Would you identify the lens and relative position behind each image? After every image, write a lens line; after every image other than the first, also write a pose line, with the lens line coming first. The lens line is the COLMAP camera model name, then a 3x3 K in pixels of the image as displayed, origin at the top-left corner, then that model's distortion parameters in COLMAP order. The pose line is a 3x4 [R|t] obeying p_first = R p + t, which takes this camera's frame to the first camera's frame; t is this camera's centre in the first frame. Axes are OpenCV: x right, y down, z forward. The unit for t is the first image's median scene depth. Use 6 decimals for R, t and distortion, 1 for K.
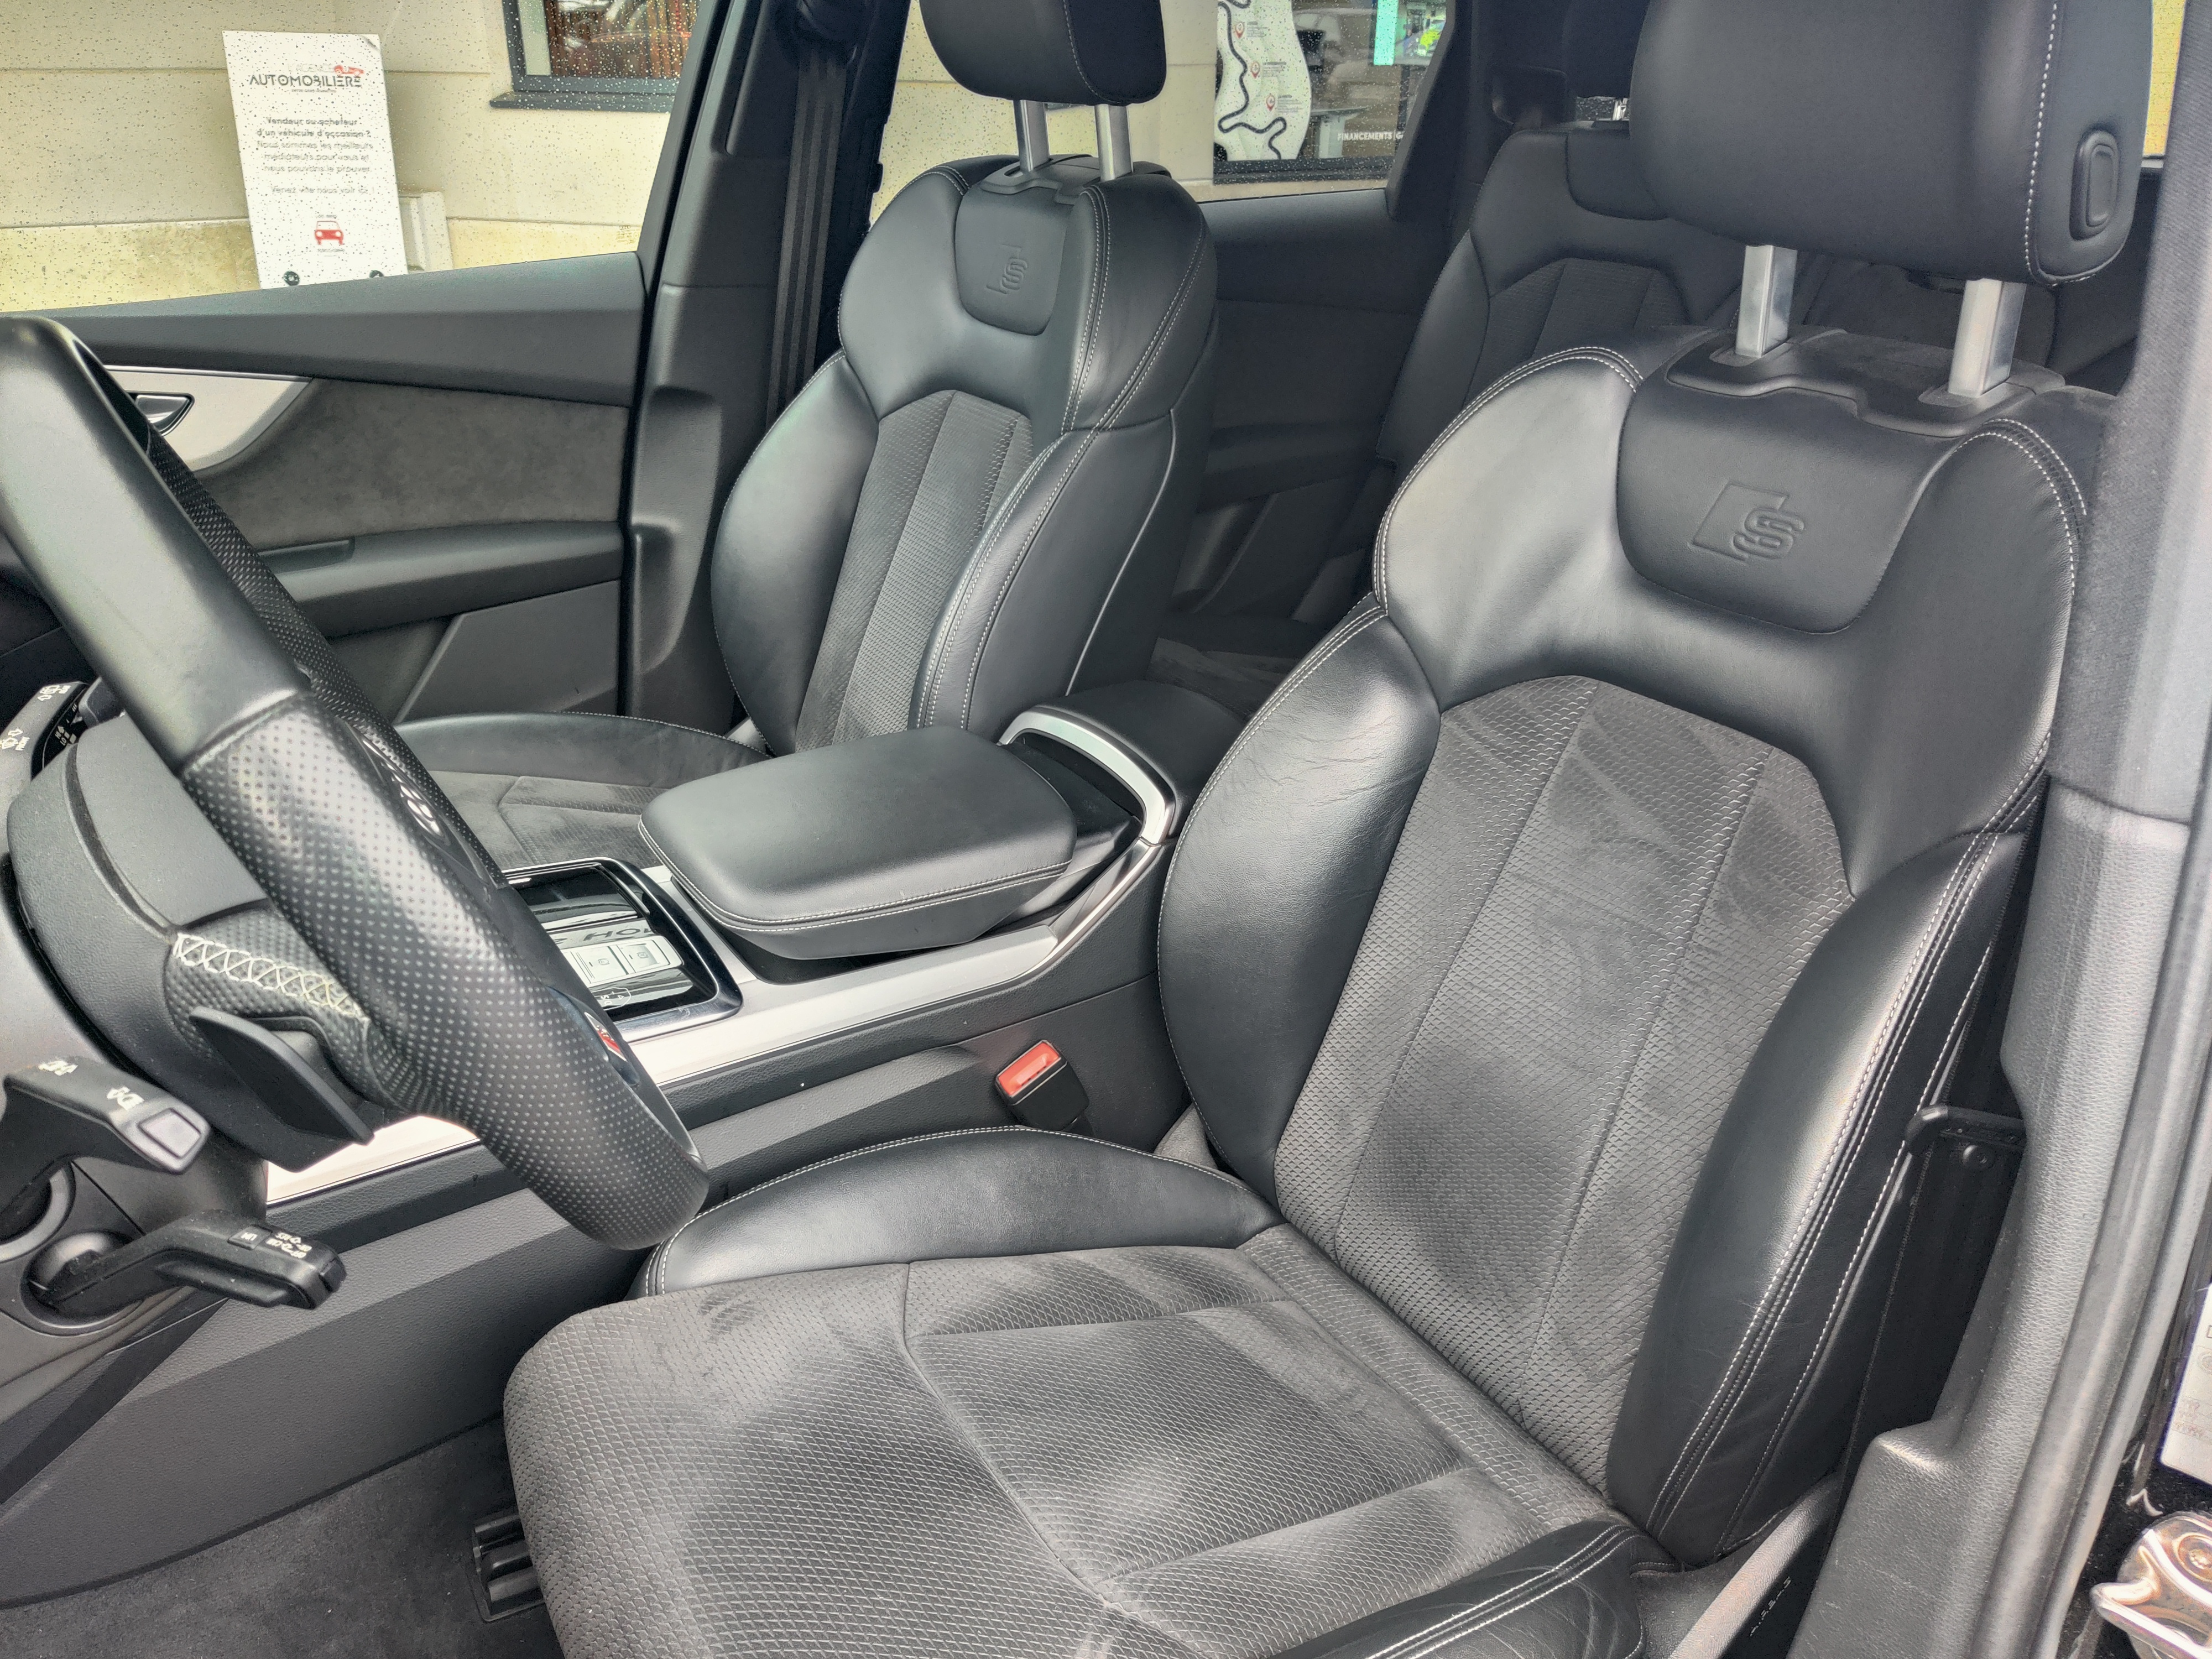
lens RADIAL K [[1671.7, 0, 1106.0], [0, 1671.7, 829.5], [0, 0, 1]] dist [-0.009061, 0.002813]
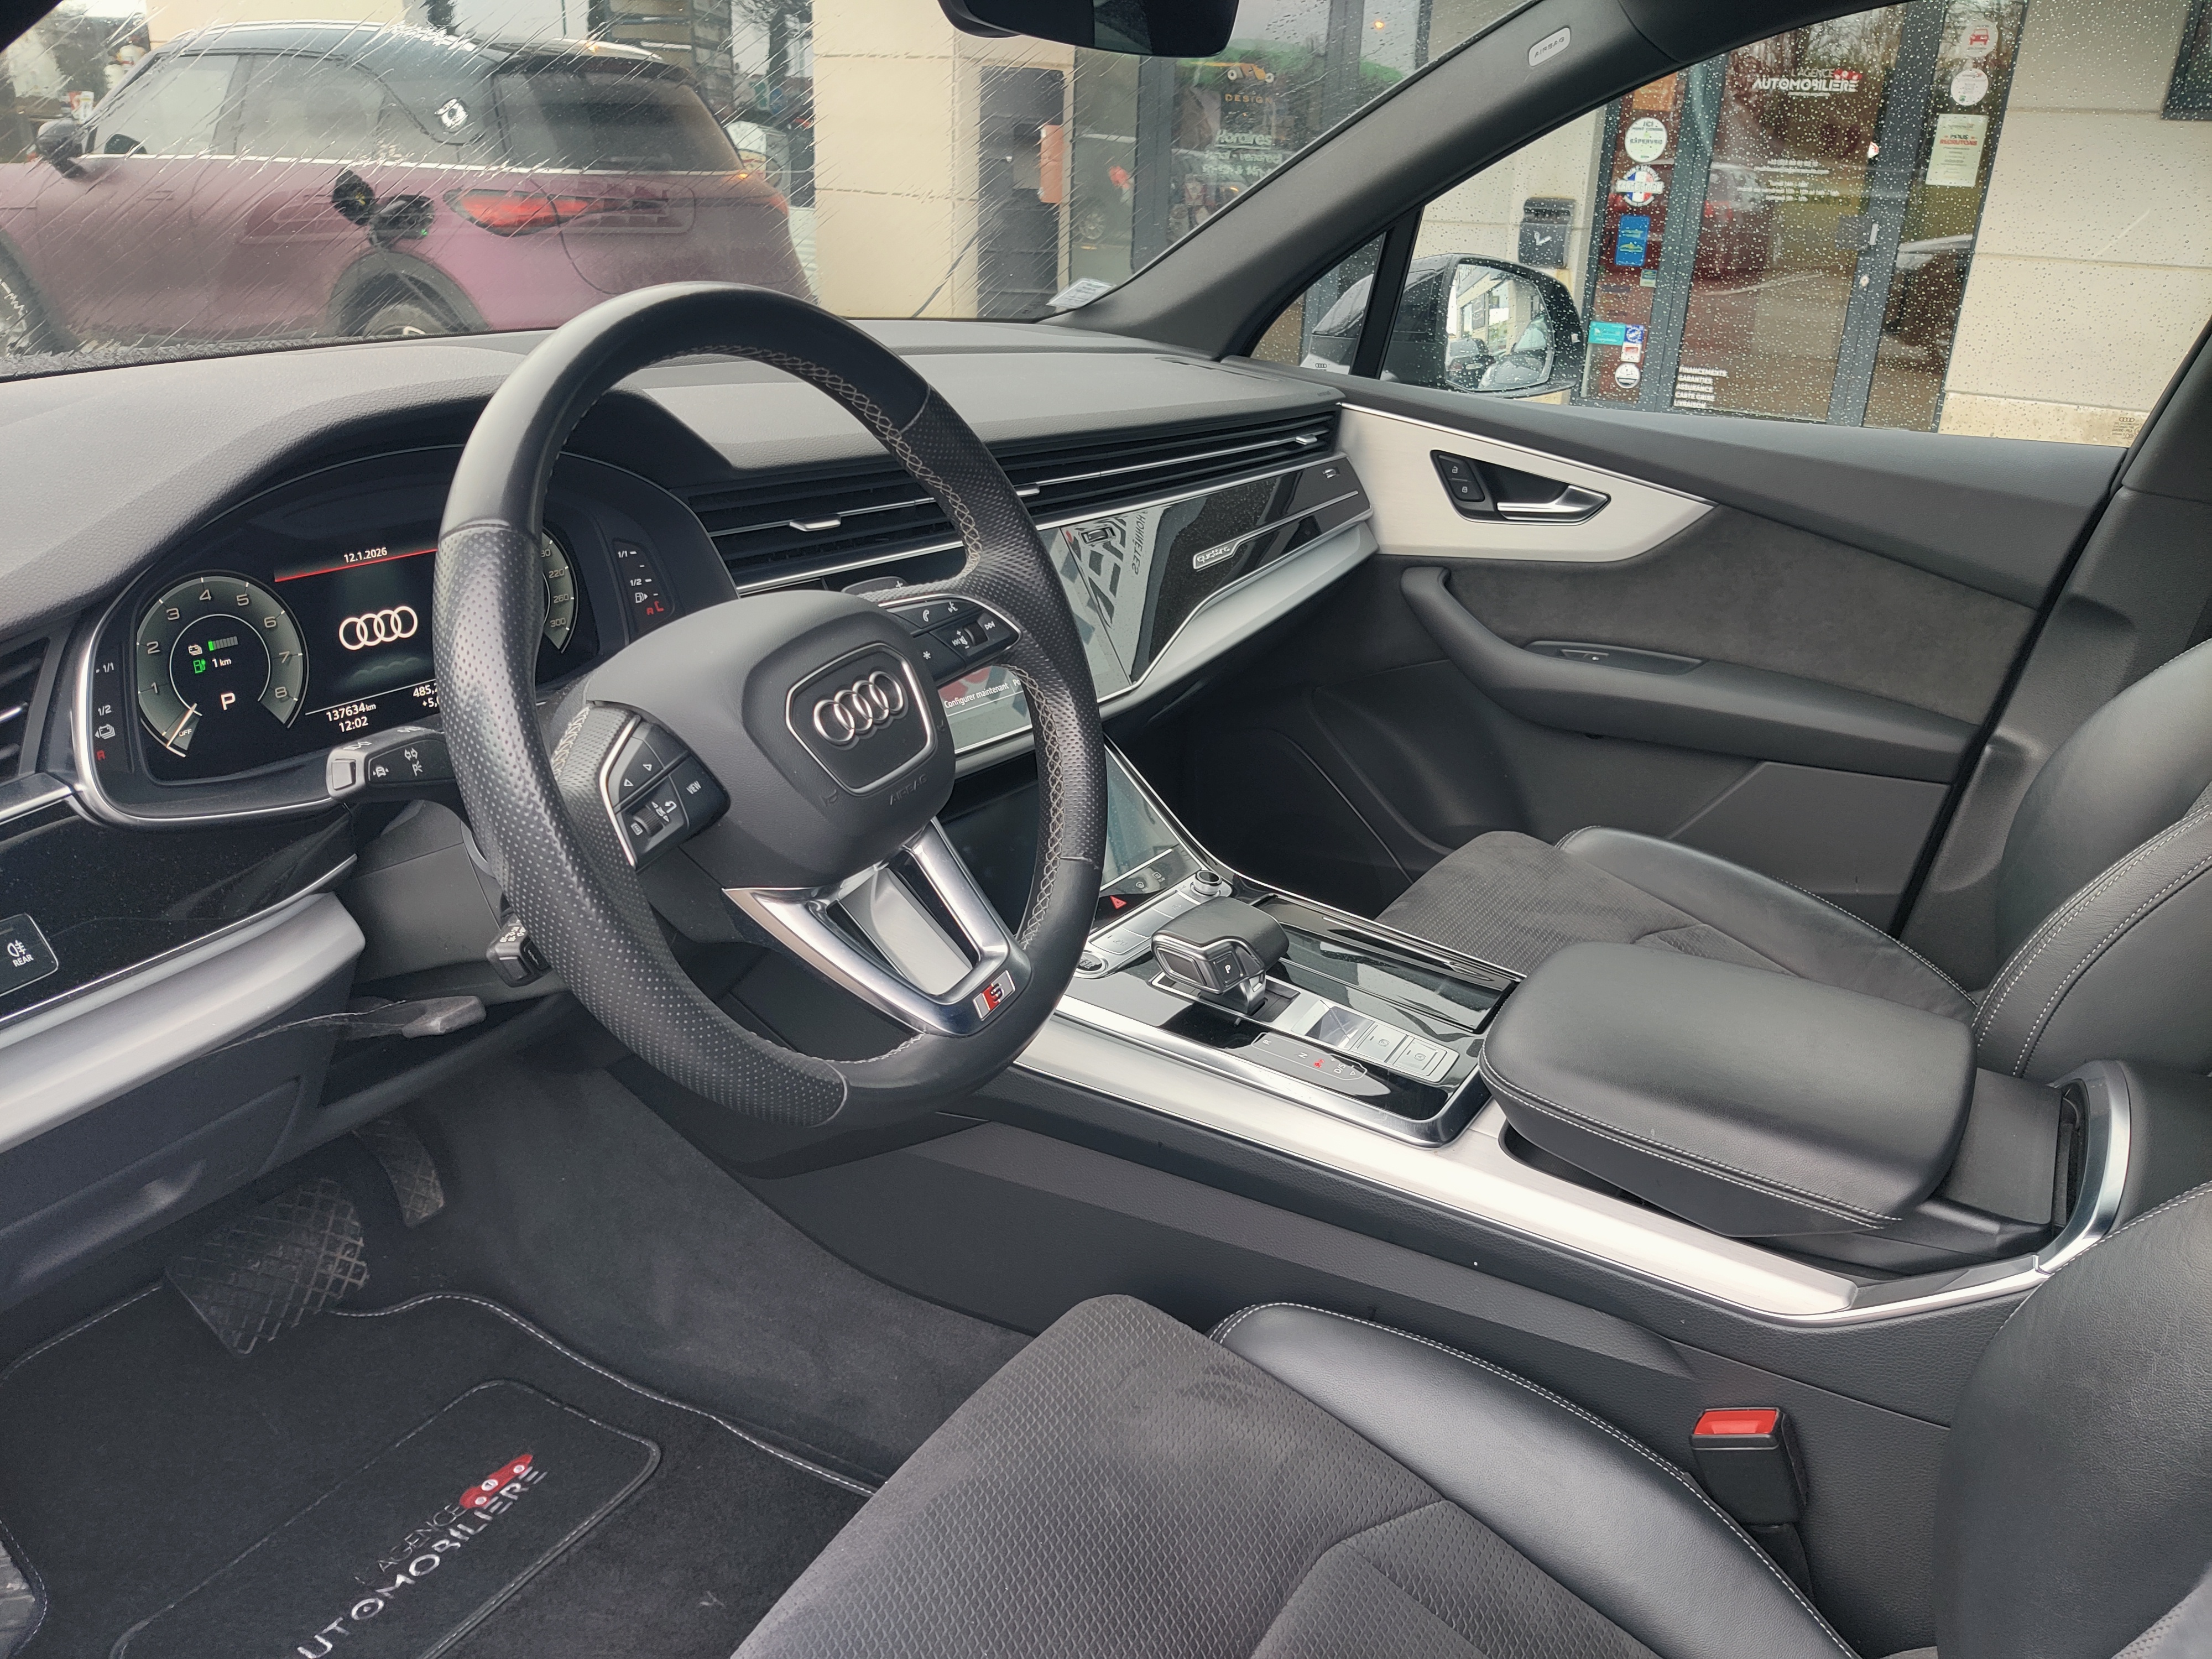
lens RADIAL K [[1684.1, 0, 1179.7], [0, 1684.1, 832.1], [0, 0, 1]] dist [0.035281, -0.097284]
pose [[0.488417, 0.330751, -0.807498, 0.285481], [-0.415695, 0.901823, 0.117953, -0.071317], [0.767233, 0.278062, 0.577957, 0.188657]]
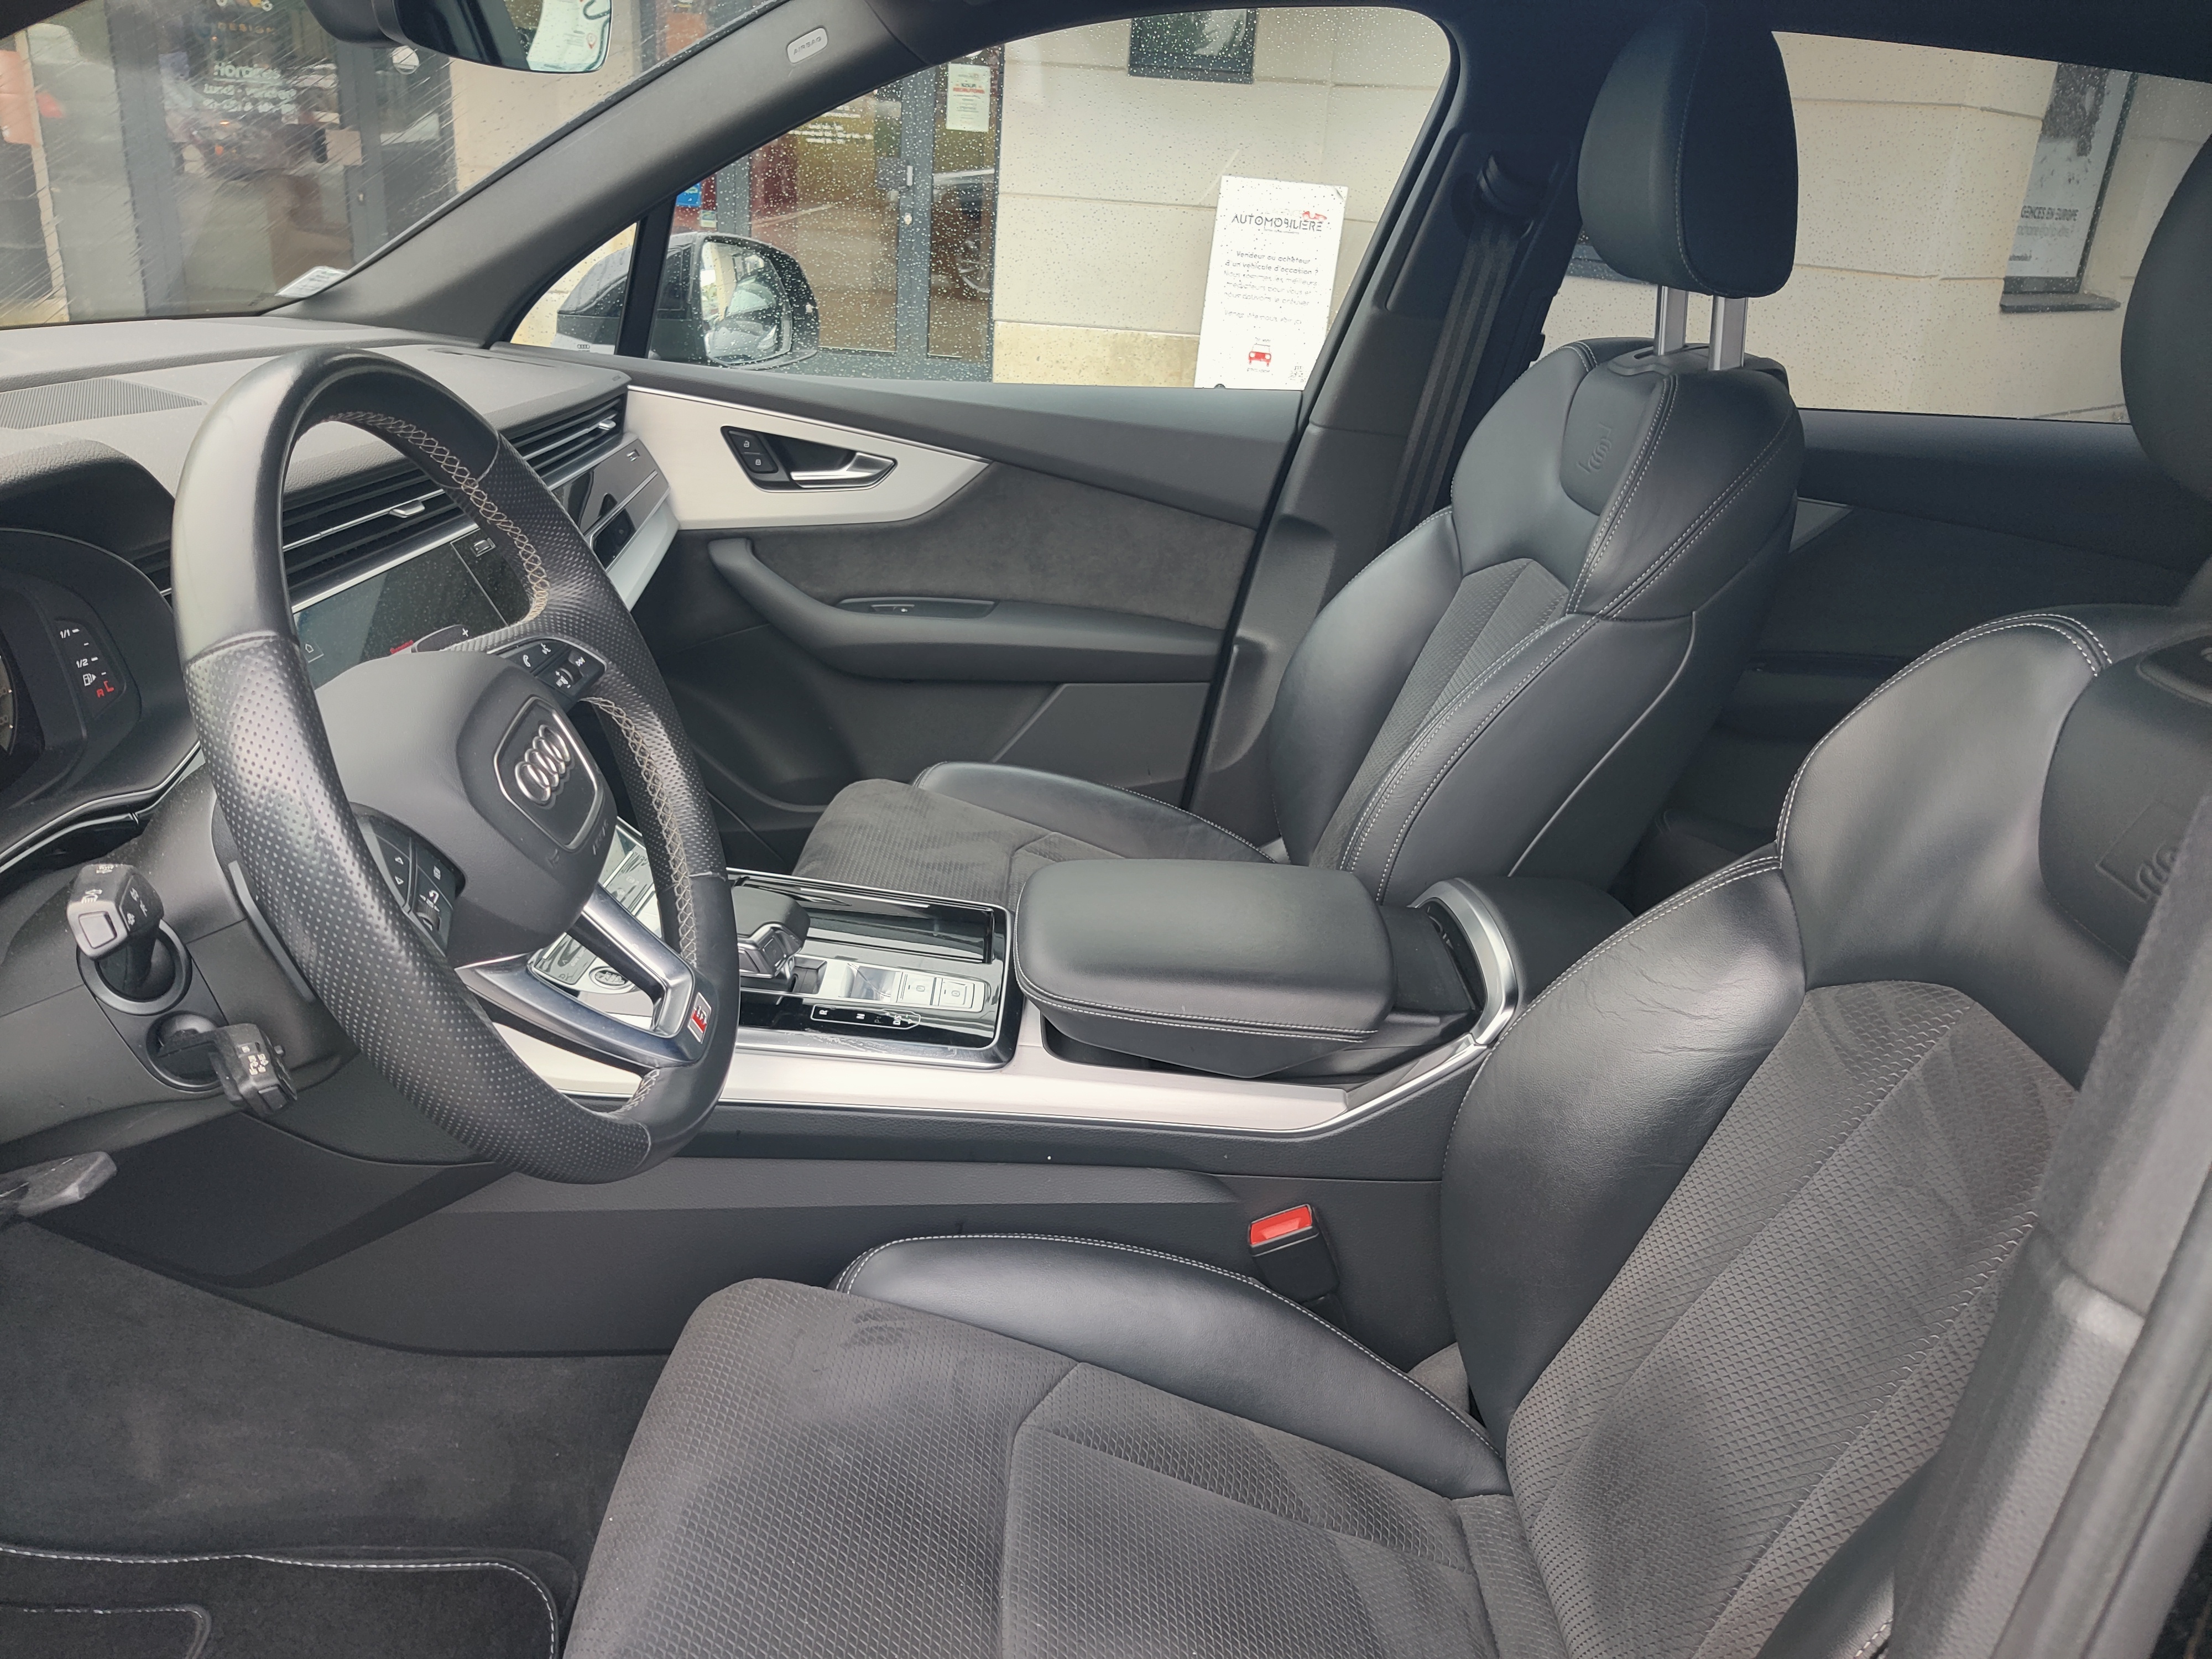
lens RADIAL K [[1668.9, 0, 1112.7], [0, 1668.9, 811.1], [0, 0, 1]] dist [0.074808, -0.182701]
pose [[0.852773, 0.230480, -0.468676, 0.205627], [-0.274442, 0.961234, -0.026653, -0.027380], [0.444364, 0.151353, 0.882968, 0.038575]]
